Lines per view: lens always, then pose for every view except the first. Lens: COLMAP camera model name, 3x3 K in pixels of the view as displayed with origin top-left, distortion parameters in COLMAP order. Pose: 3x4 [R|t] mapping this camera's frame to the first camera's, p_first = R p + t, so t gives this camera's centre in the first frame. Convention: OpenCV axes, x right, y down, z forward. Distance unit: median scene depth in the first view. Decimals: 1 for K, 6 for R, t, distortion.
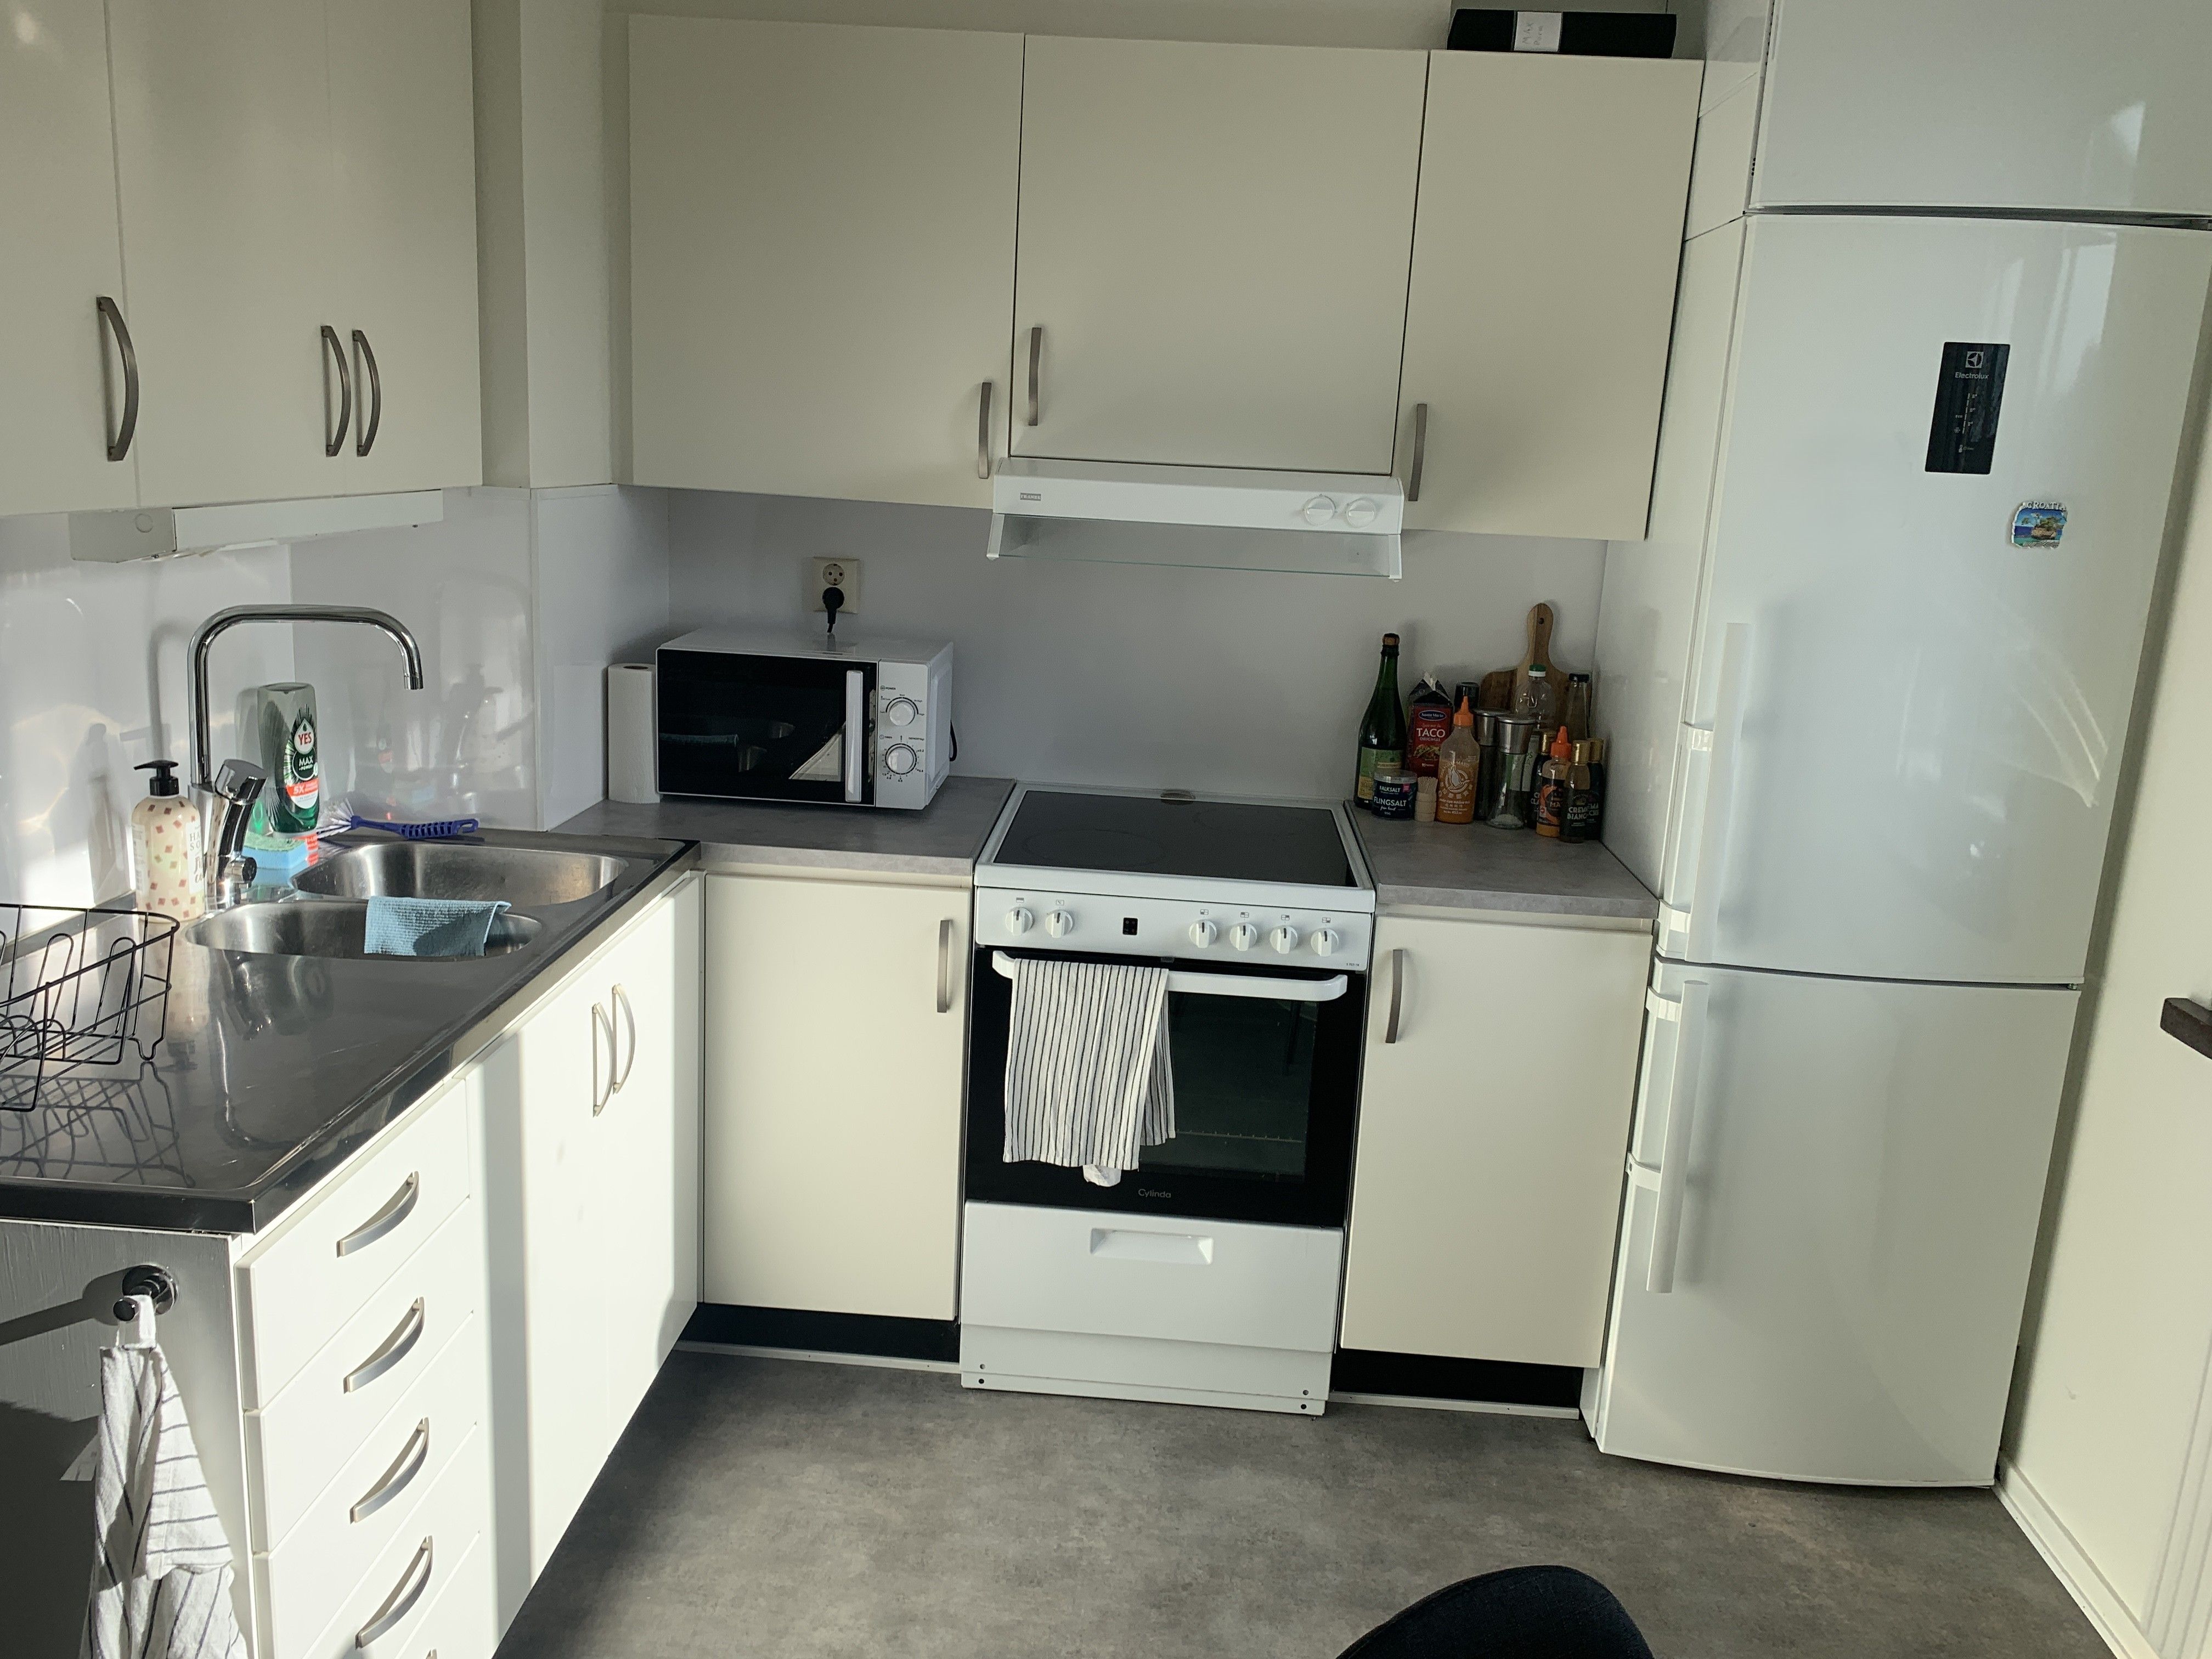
lens RADIAL K [[1652.8, 0, 1102.8], [0, 1652.8, 814.8], [0, 0, 1]] dist [0.010109, -0.032267]
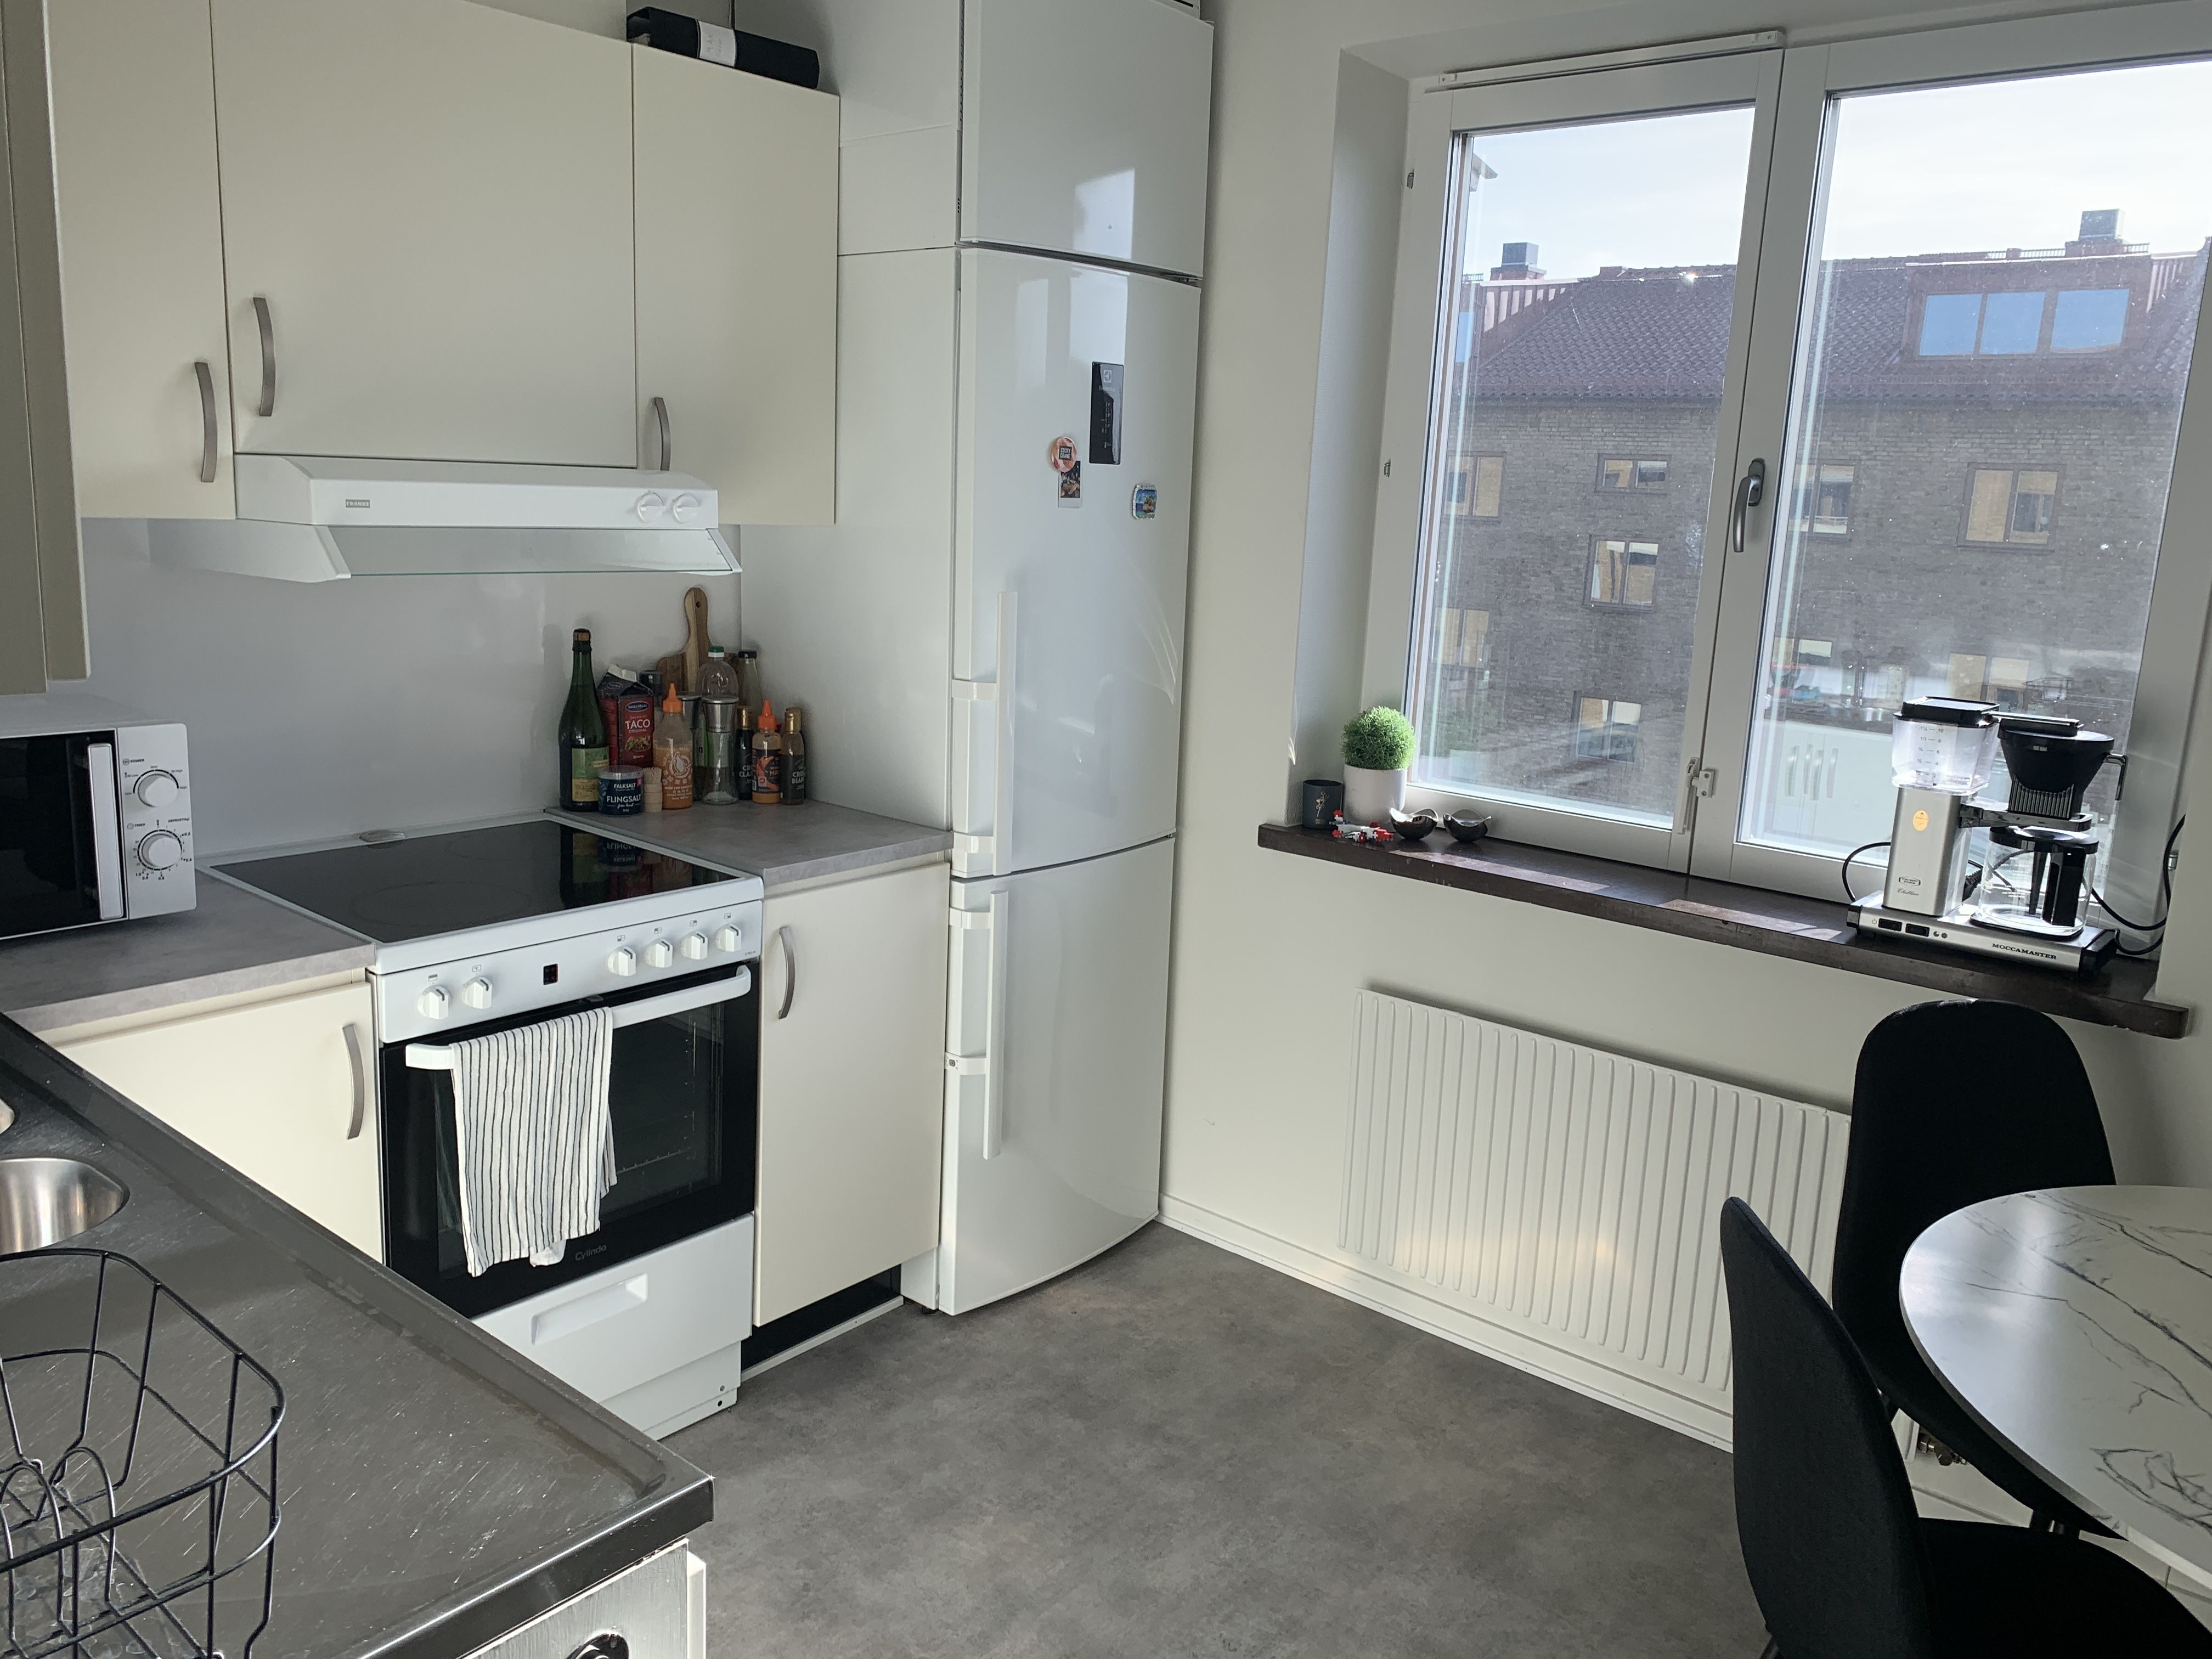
lens RADIAL K [[1649.1, 0, 1111.2], [0, 1649.1, 819.4], [0, 0, 1]] dist [0.007625, -0.090478]
pose [[0.584682, -0.183116, 0.790326, -0.490413], [0.160949, 0.981011, 0.108227, -0.062329], [-0.795137, 0.063923, 0.603052, 0.200008]]
